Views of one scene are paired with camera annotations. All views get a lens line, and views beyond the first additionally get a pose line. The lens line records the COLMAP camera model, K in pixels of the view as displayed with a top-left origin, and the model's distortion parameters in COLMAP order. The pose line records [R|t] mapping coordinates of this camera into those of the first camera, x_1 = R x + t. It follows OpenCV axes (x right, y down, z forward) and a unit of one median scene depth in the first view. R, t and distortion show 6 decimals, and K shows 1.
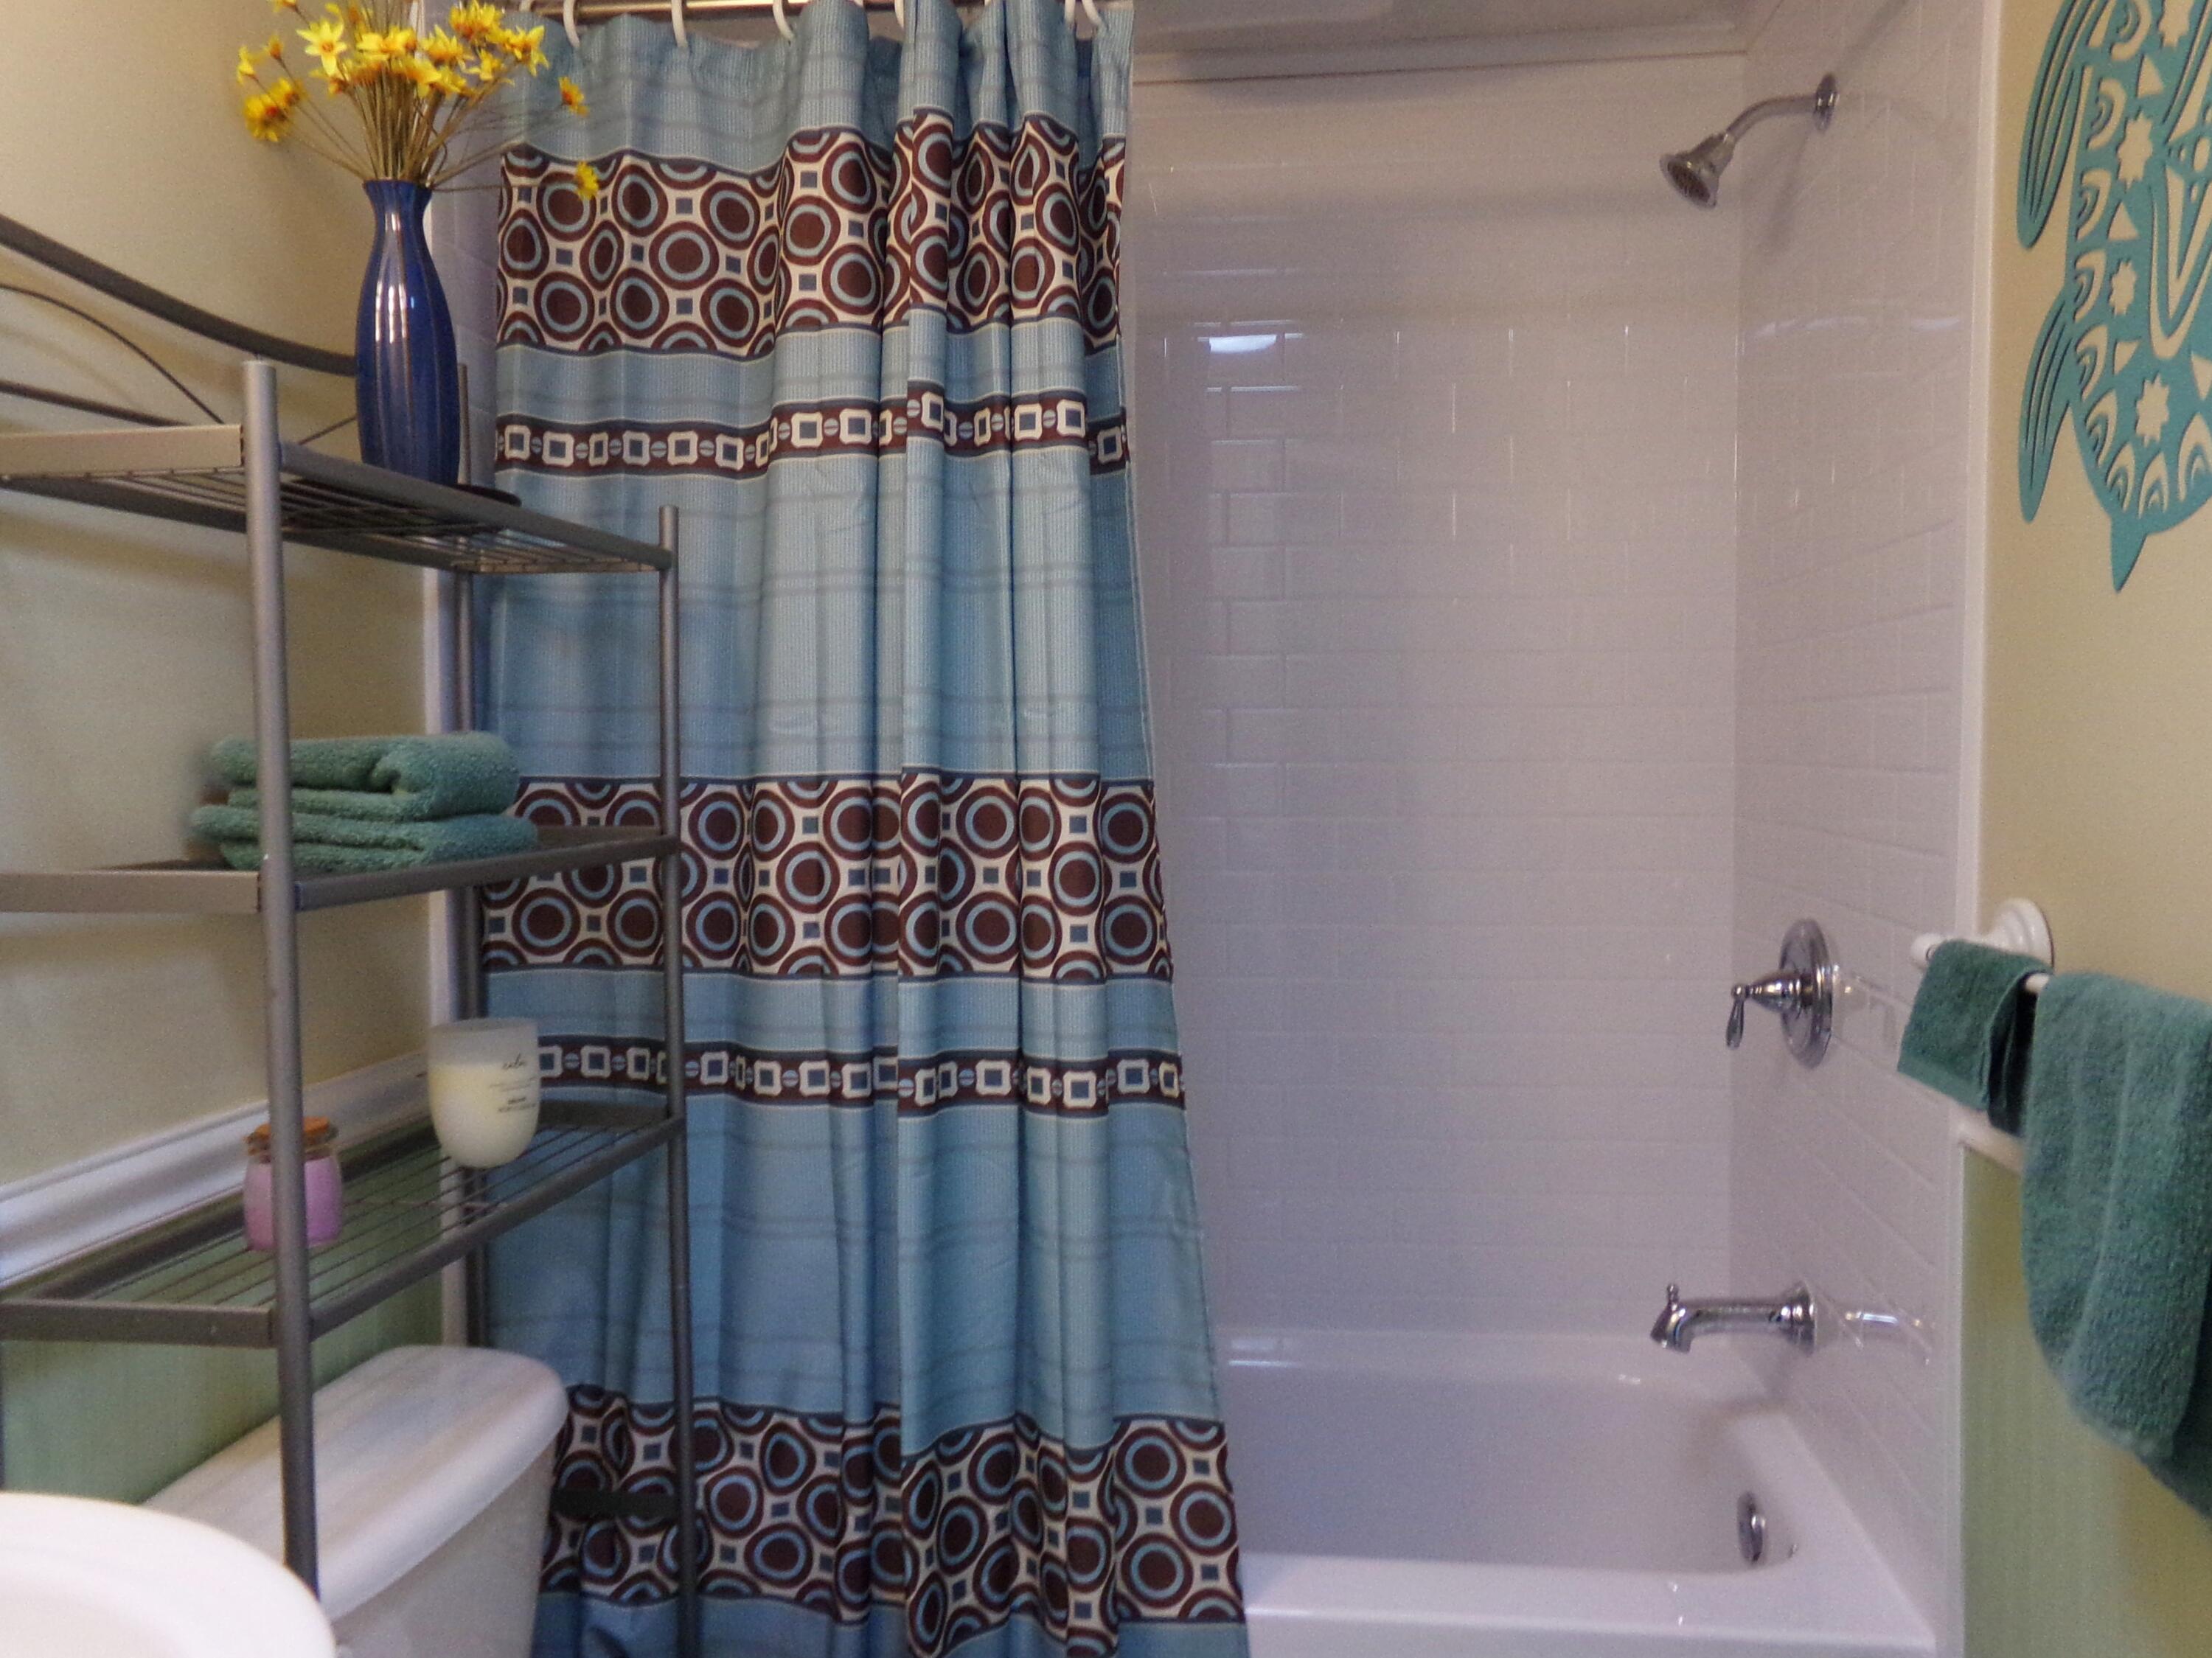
lens RADIAL K [[1819.1, 0, 1107.0], [0, 1819.1, 866.8], [0, 0, 1]] dist [-0.045866, 0.350000]
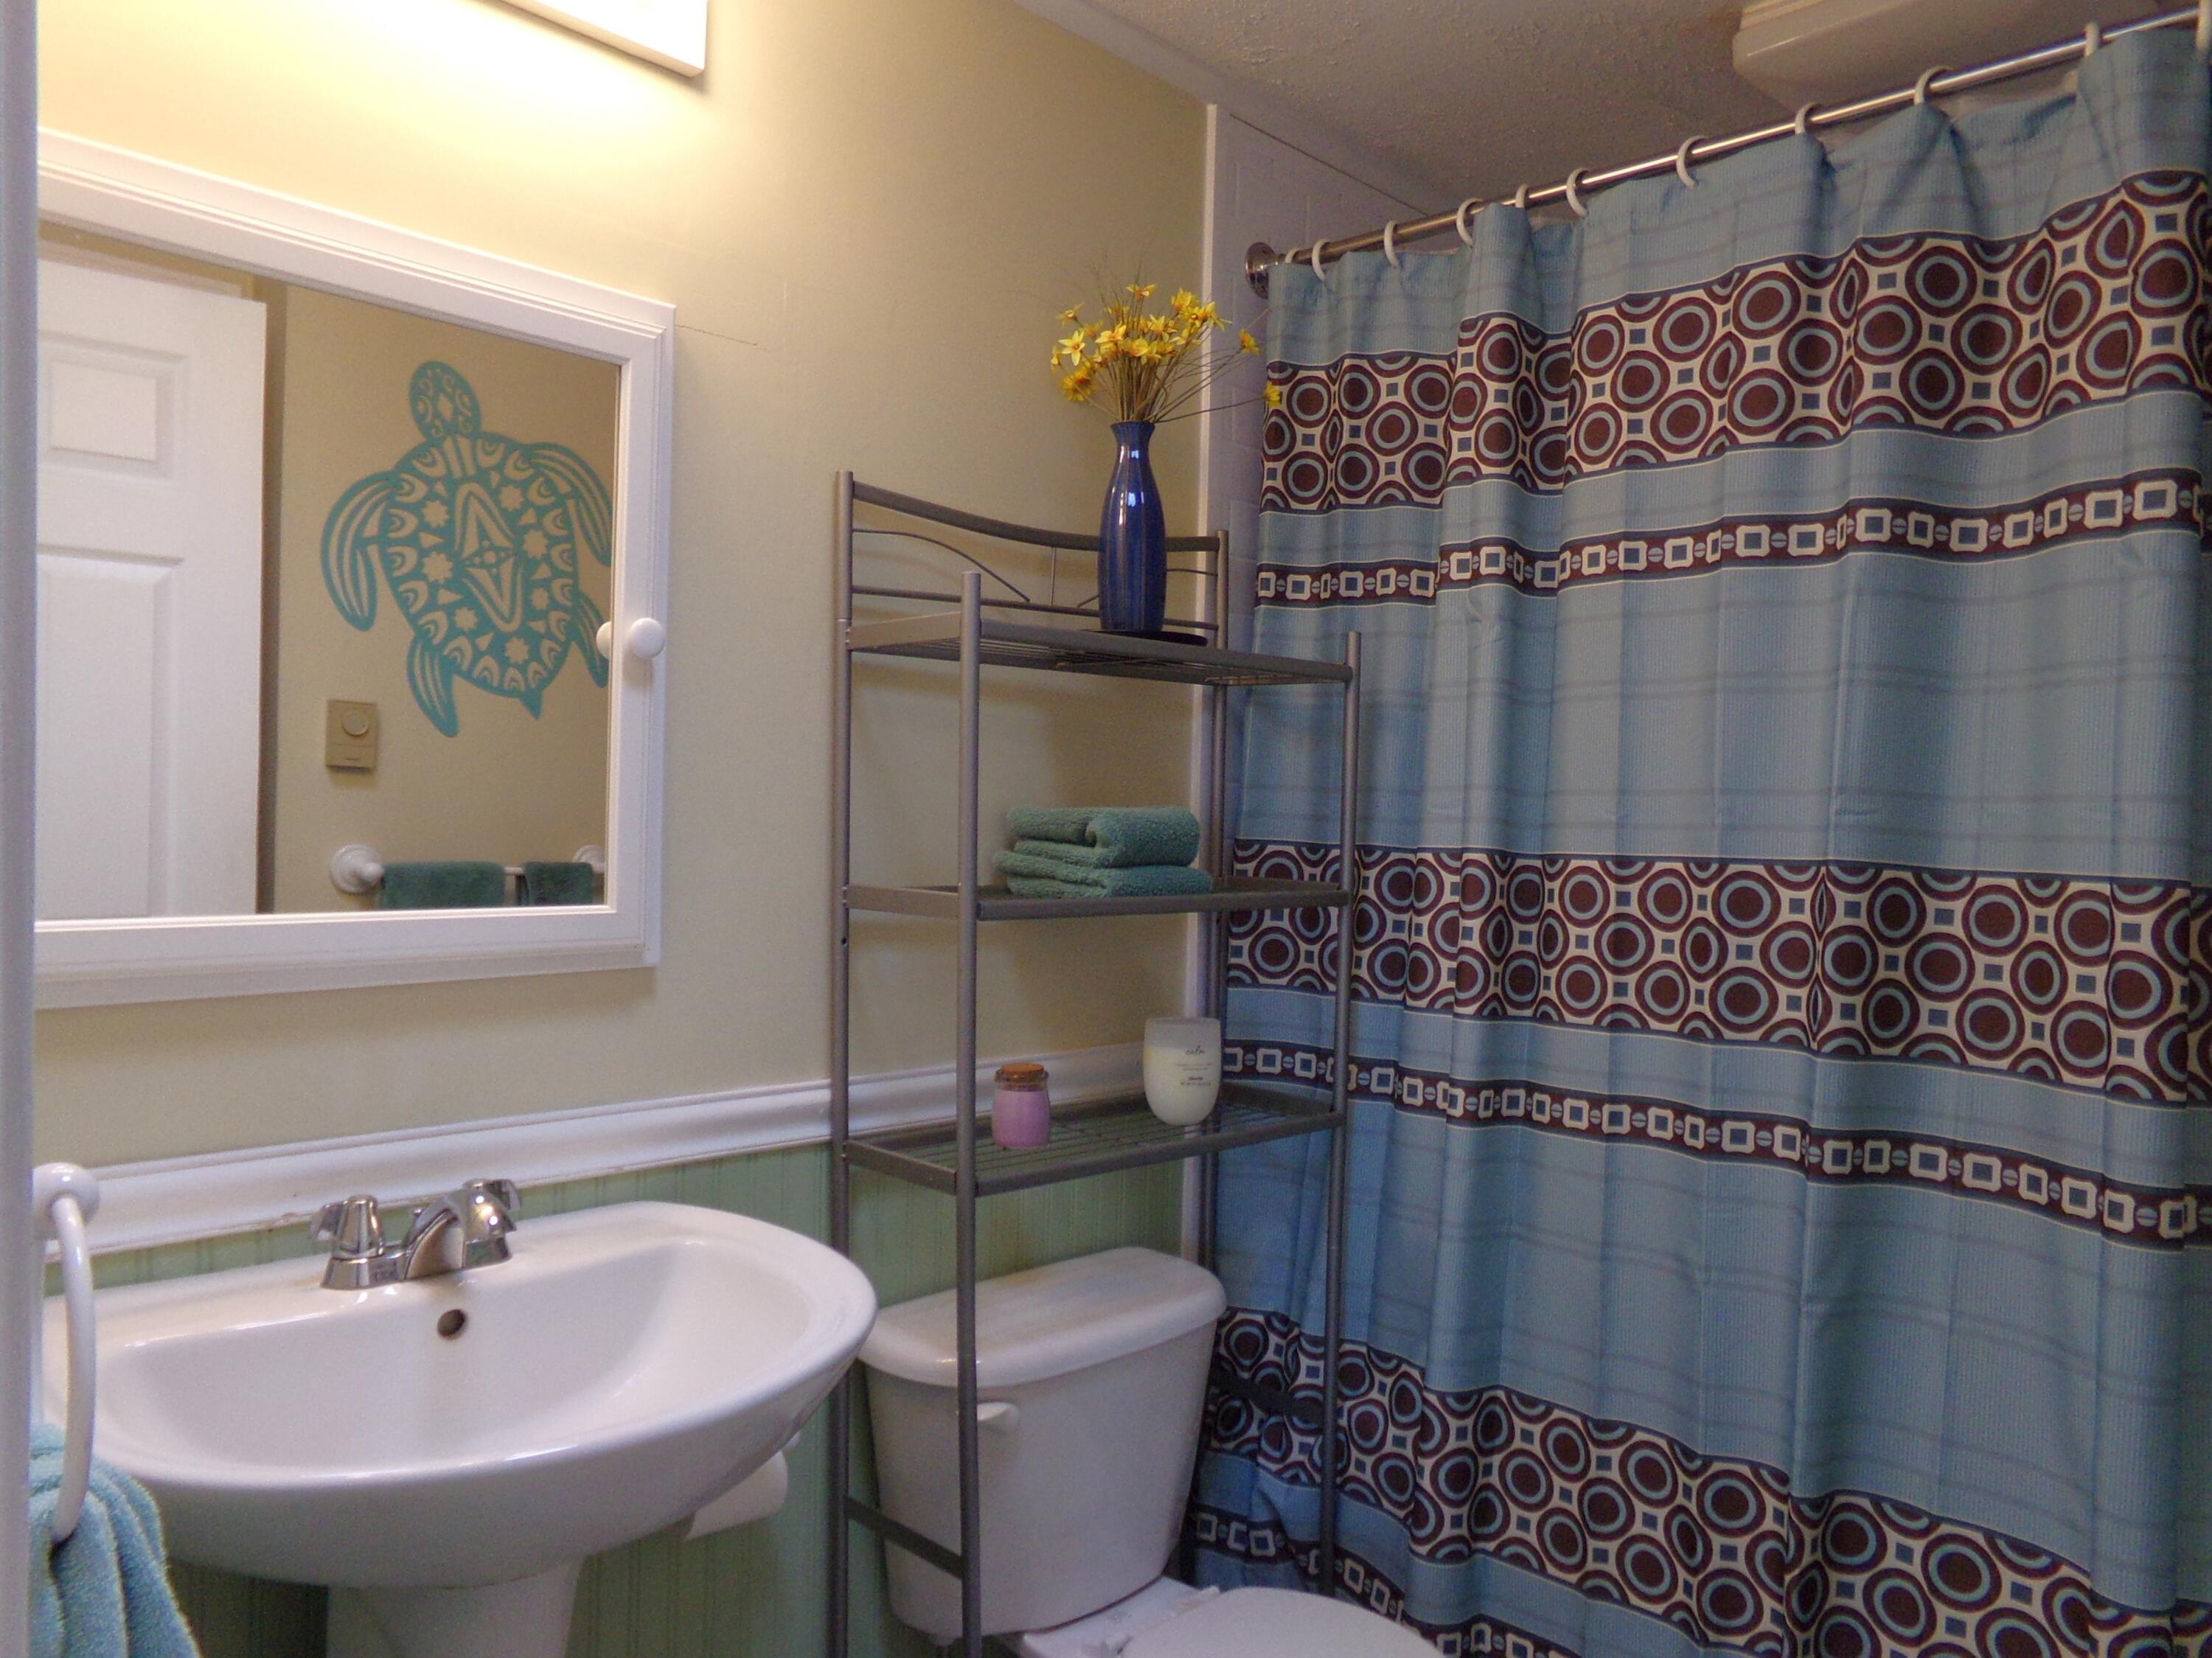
lens RADIAL K [[1732.5, 0, 1104.4], [0, 1732.5, 949.7], [0, 0, 1]] dist [0.001022, 0.295582]
pose [[0.820268, 0.075662, -0.566953, 0.307901], [-0.068617, 0.997071, 0.033789, -0.005343], [0.567849, 0.011187, 0.823057, -0.090268]]
